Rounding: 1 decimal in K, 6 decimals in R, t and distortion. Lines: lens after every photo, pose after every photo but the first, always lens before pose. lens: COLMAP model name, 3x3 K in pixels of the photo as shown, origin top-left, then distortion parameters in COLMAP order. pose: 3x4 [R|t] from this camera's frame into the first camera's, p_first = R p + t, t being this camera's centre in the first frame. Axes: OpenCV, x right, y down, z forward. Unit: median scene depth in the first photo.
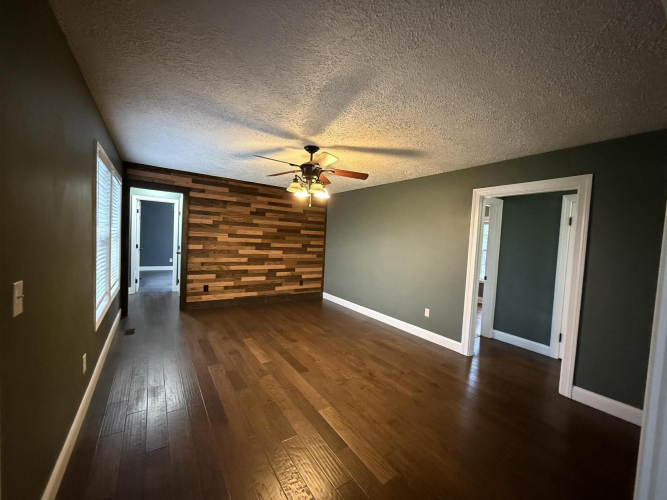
lens RADIAL K [[266.7, 0, 334.2], [0, 266.7, 251.3], [0, 0, 1]] dist [0.010000, -0.000289]
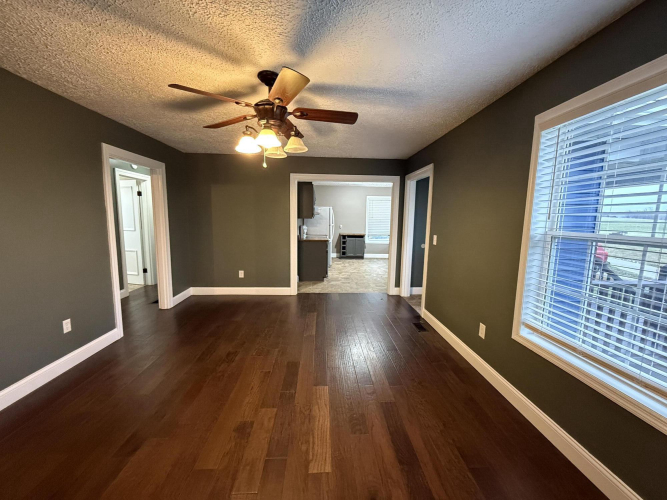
lens RADIAL K [[266.7, 0, 335.3], [0, 266.7, 250.3], [0, 0, 1]] dist [0.010000, -0.000289]
pose [[-0.855394, -0.127274, 0.502098, -0.557581], [-0.035156, 0.981373, 0.188869, -0.093809], [-0.516783, 0.143905, -0.843935, 1.412947]]
